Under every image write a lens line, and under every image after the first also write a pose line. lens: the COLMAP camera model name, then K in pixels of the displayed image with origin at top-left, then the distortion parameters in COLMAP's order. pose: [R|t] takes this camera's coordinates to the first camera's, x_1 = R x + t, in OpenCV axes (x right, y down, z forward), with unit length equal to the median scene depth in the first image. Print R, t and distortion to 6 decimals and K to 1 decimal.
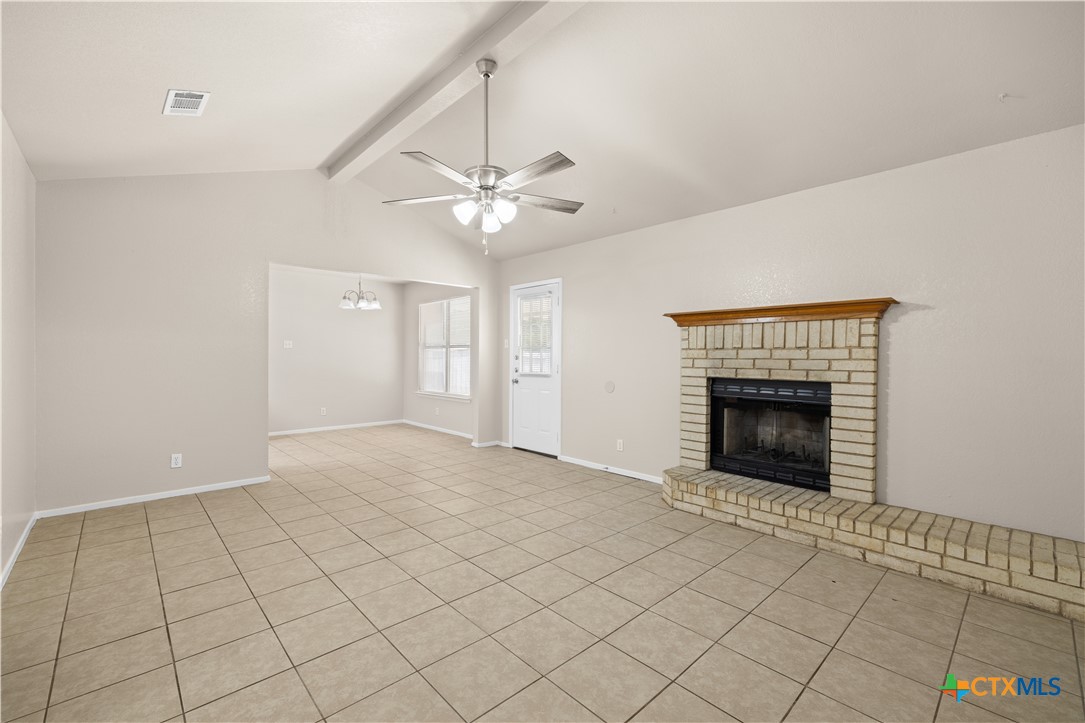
lens RADIAL K [[457.1, 0, 531.9], [0, 457.1, 354.8], [0, 0, 1]] dist [0.001310, -0.000208]
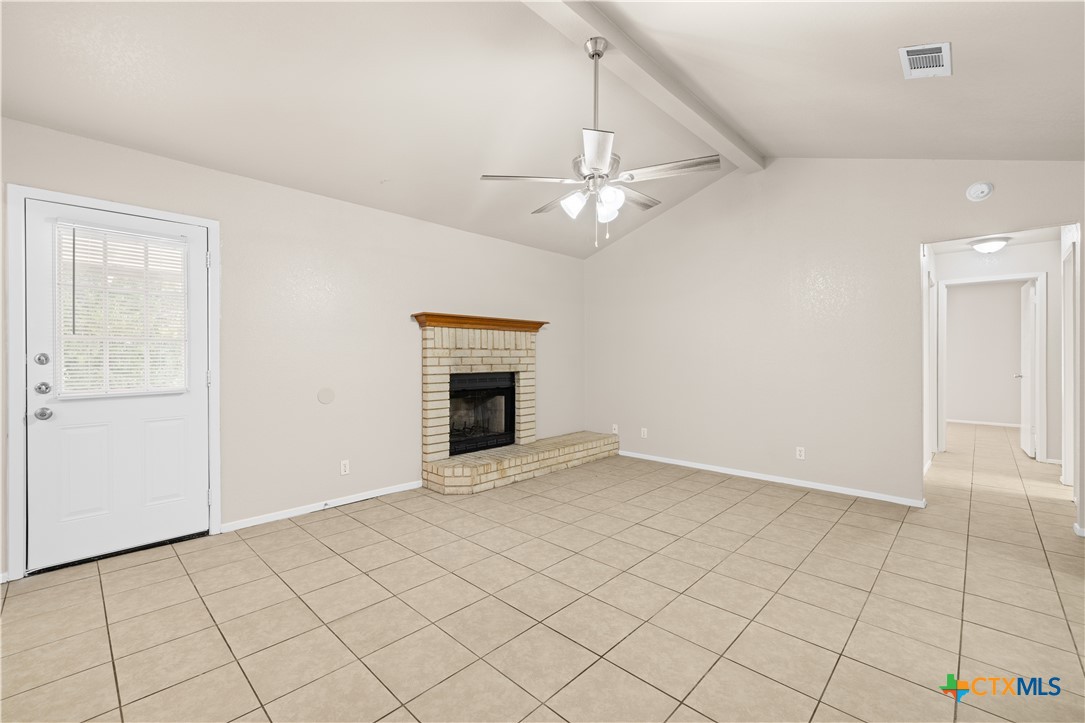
lens RADIAL K [[457.1, 0, 539.2], [0, 457.1, 352.5], [0, 0, 1]] dist [0.001310, -0.000208]
pose [[-0.064985, 0.003962, 0.997878, -0.795517], [-0.001756, 0.999990, -0.004085, 0.001654], [-0.997885, -0.002018, -0.064978, 0.917830]]
